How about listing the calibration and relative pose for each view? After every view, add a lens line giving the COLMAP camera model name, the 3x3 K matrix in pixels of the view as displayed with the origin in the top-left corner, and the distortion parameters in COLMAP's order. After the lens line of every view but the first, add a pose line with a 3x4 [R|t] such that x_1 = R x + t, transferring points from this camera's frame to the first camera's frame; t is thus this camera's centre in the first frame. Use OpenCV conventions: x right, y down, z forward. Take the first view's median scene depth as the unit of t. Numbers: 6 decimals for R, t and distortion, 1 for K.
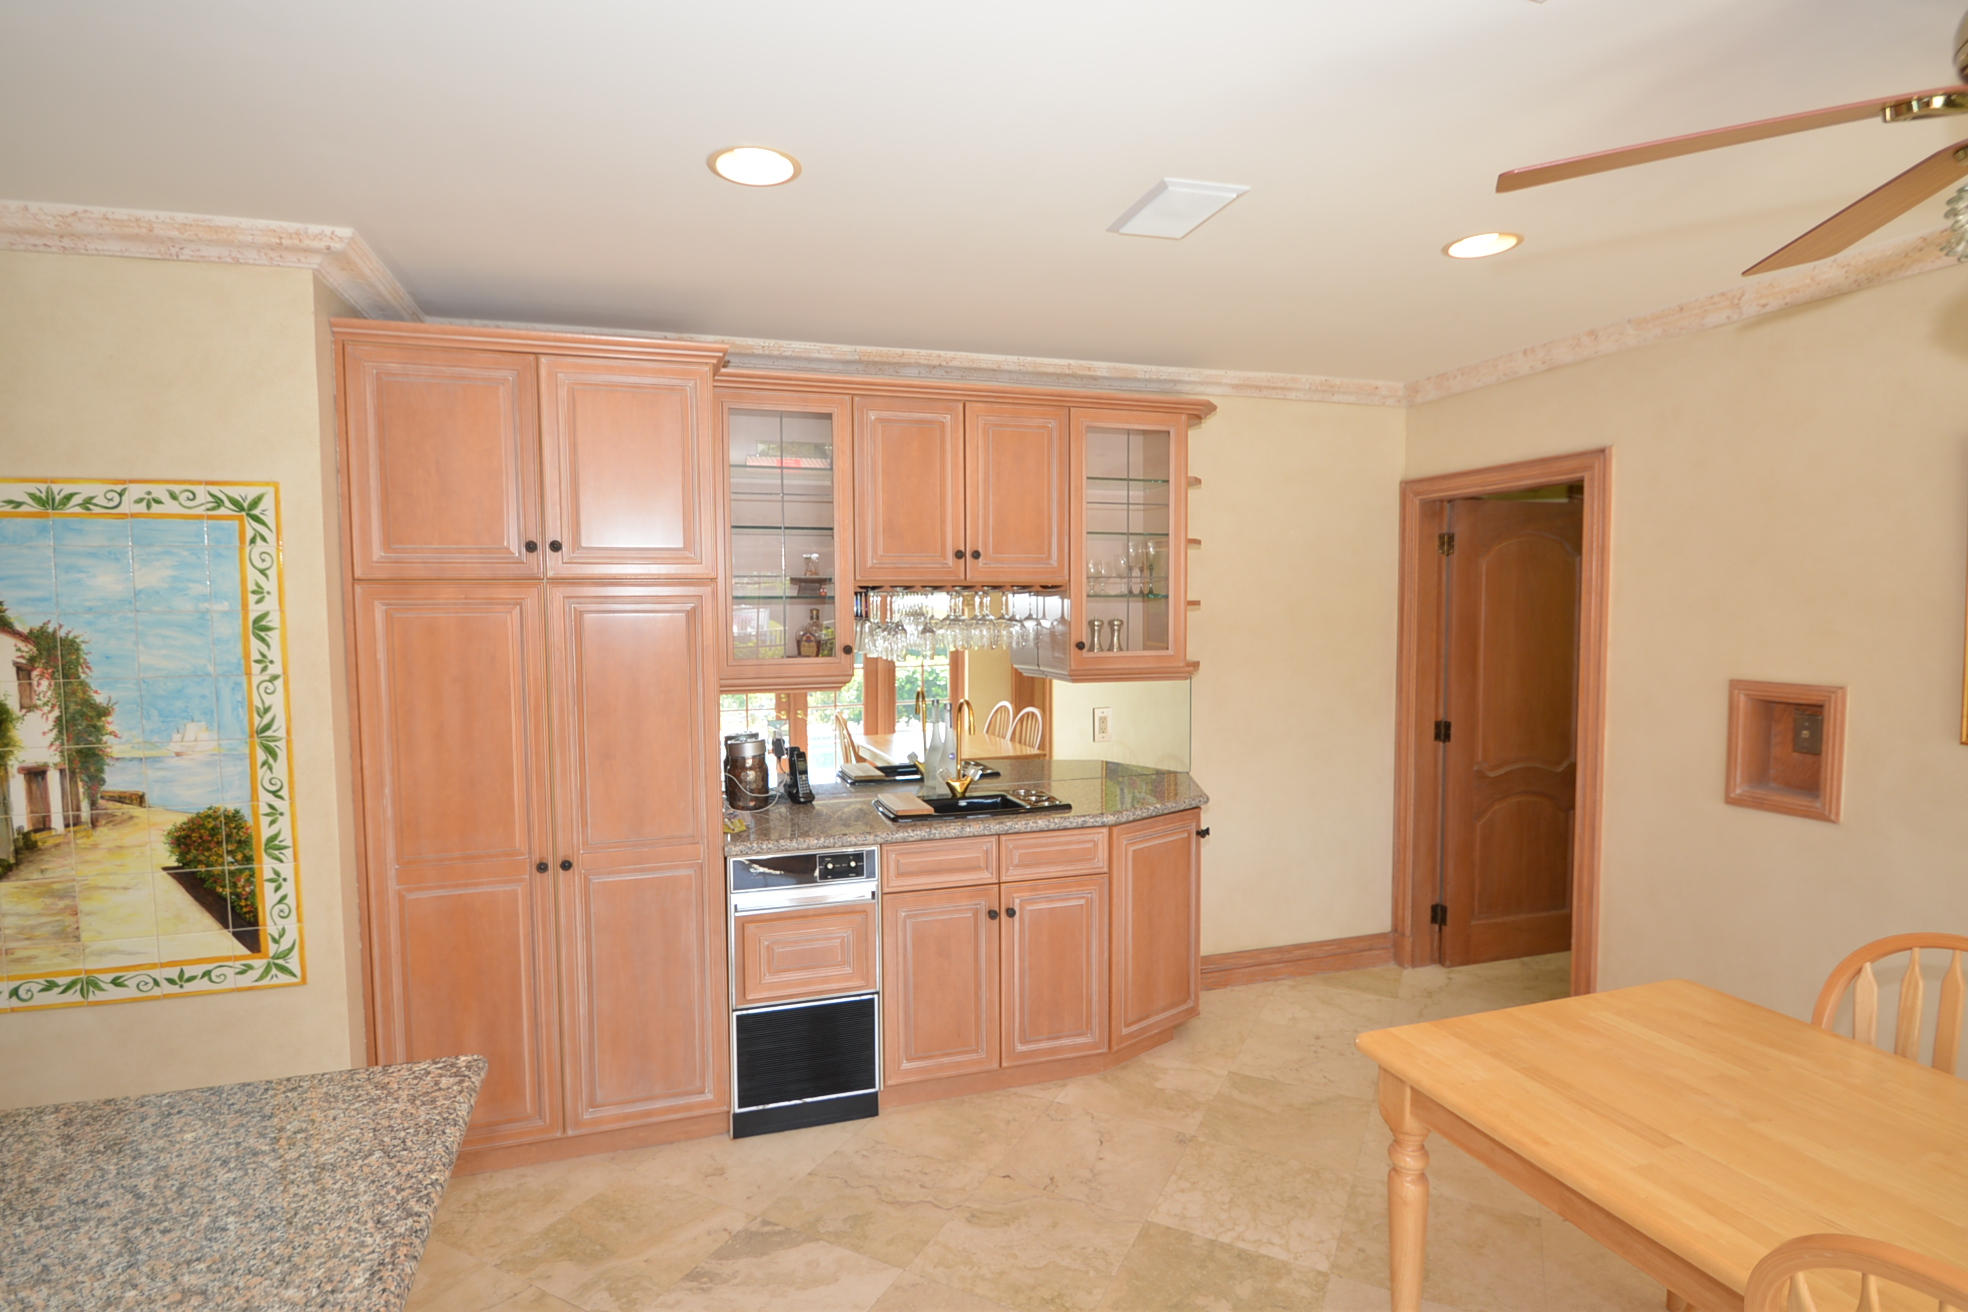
lens RADIAL K [[994.9, 0, 997.4], [0, 994.9, 659.2], [0, 0, 1]] dist [-0.009548, -0.011287]
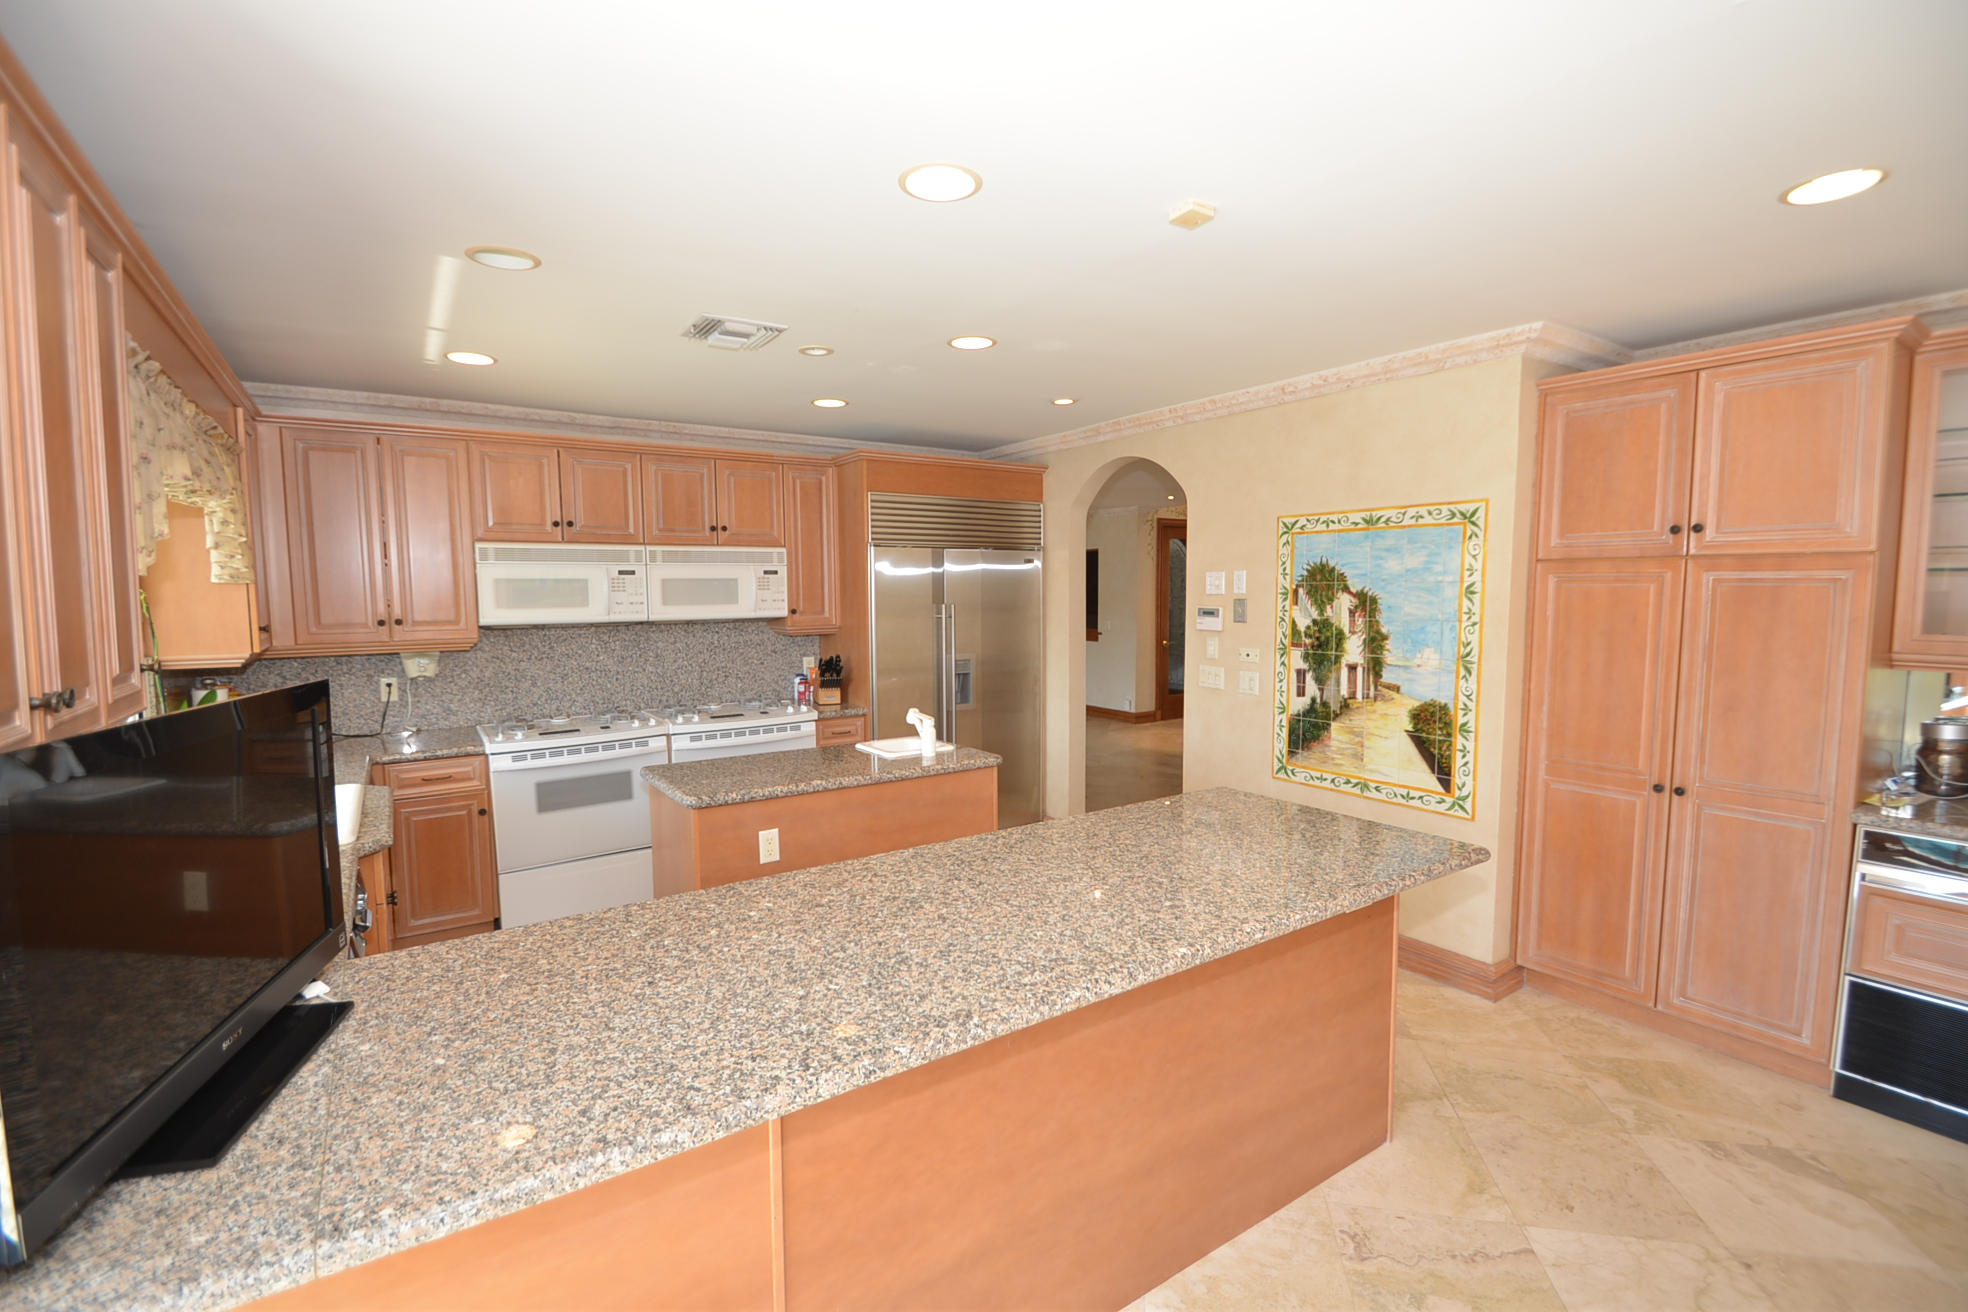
lens RADIAL K [[871.6, 0, 944.4], [0, 871.6, 667.2], [0, 0, 1]] dist [0.005436, -0.012431]
pose [[0.243323, 0.094604, -0.965321, 0.401099], [-0.051096, 0.995100, 0.084643, 0.012566], [0.968599, 0.028729, 0.246964, -0.160080]]
